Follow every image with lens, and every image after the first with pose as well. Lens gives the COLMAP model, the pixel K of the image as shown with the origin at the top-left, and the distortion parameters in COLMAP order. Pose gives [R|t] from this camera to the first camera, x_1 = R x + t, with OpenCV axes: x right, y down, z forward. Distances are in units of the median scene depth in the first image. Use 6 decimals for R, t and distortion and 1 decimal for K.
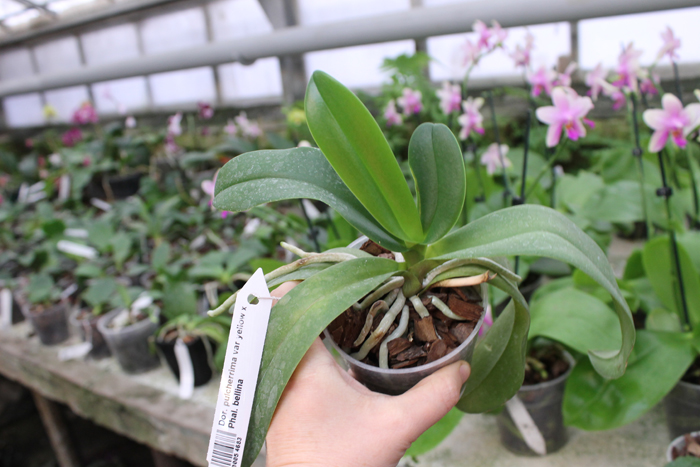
lens RADIAL K [[664.7, 0, 352.4], [0, 664.7, 236.6], [0, 0, 1]] dist [-0.086676, 0.000000]
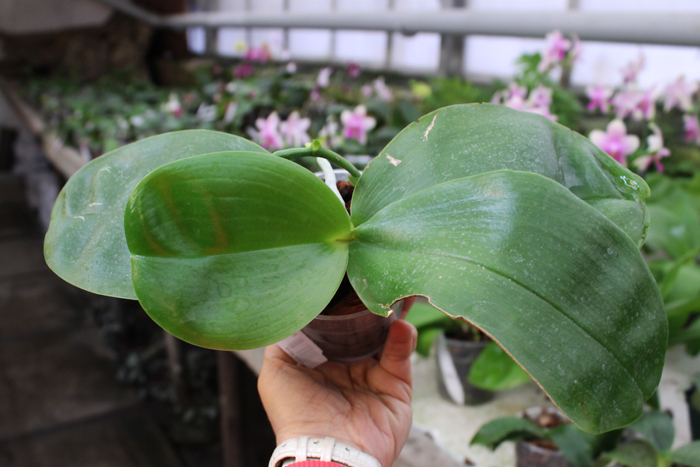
lens RADIAL K [[664.7, 0, 348.2], [0, 664.7, 230.7], [0, 0, 1]] dist [-0.086676, 0.000000]
pose [[0.931128, 0.244501, -0.270591, 0.169523], [-0.235230, 0.969648, 0.066710, -0.000115], [0.278689, 0.001536, 0.960380, -0.094663]]
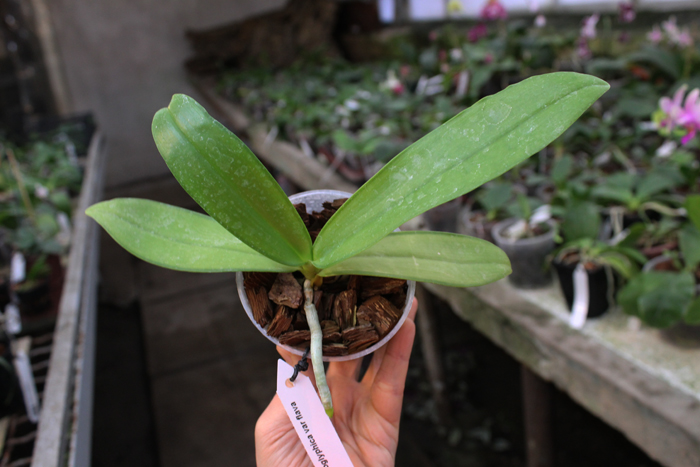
lens RADIAL K [[664.7, 0, 350.6], [0, 664.7, 233.1], [0, 0, 1]] dist [-0.086676, 0.000000]
pose [[0.849696, 0.191211, -0.491381, -0.063338], [-0.121869, 0.977914, 0.169801, -0.002771], [0.512996, -0.084395, 0.854232, 0.037833]]
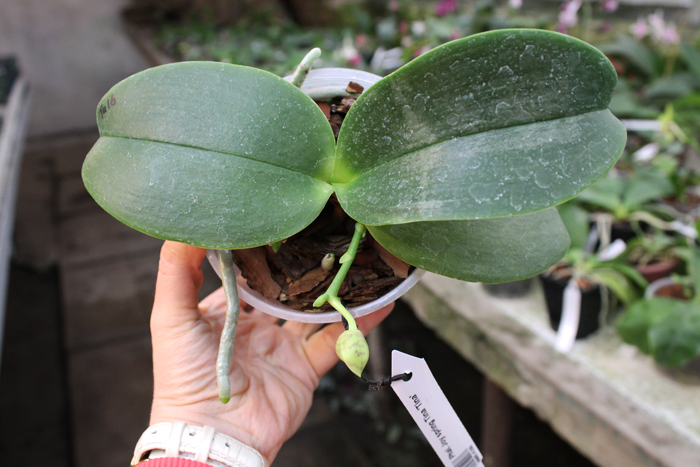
lens RADIAL K [[664.7, 0, 347.8], [0, 664.7, 228.4], [0, 0, 1]] dist [-0.086676, 0.000000]
pose [[0.880895, 0.265703, -0.391698, -0.140760], [-0.203140, 0.959707, 0.194158, -0.006463], [0.427503, -0.091463, 0.899375, 0.102797]]
